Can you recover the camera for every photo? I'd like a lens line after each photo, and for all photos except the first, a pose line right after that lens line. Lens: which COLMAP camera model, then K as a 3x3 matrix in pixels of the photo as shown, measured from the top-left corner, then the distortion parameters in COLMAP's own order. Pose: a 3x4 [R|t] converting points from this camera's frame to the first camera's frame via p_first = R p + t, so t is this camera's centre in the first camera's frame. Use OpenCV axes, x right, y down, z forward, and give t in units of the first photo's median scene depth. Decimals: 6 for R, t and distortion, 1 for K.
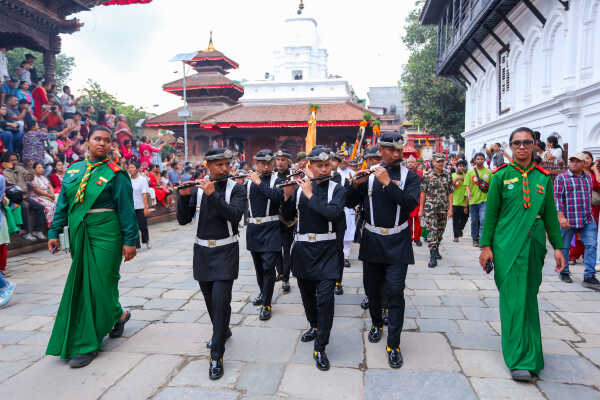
lens RADIAL K [[421.0, 0, 302.6], [0, 421.0, 186.8], [0, 0, 1]] dist [0.005068, 0.002908]
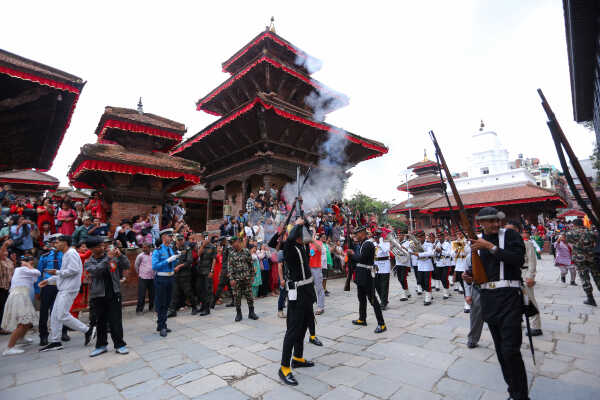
lens RADIAL K [[290.4, 0, 300.6], [0, 290.4, 197.3], [0, 0, 1]] dist [-0.063268, 0.020950]
pose [[0.787828, -0.114059, -0.605242, 0.066288], [0.001811, 0.983127, -0.182915, 0.001073], [0.615893, 0.143009, 0.774741, -0.127458]]
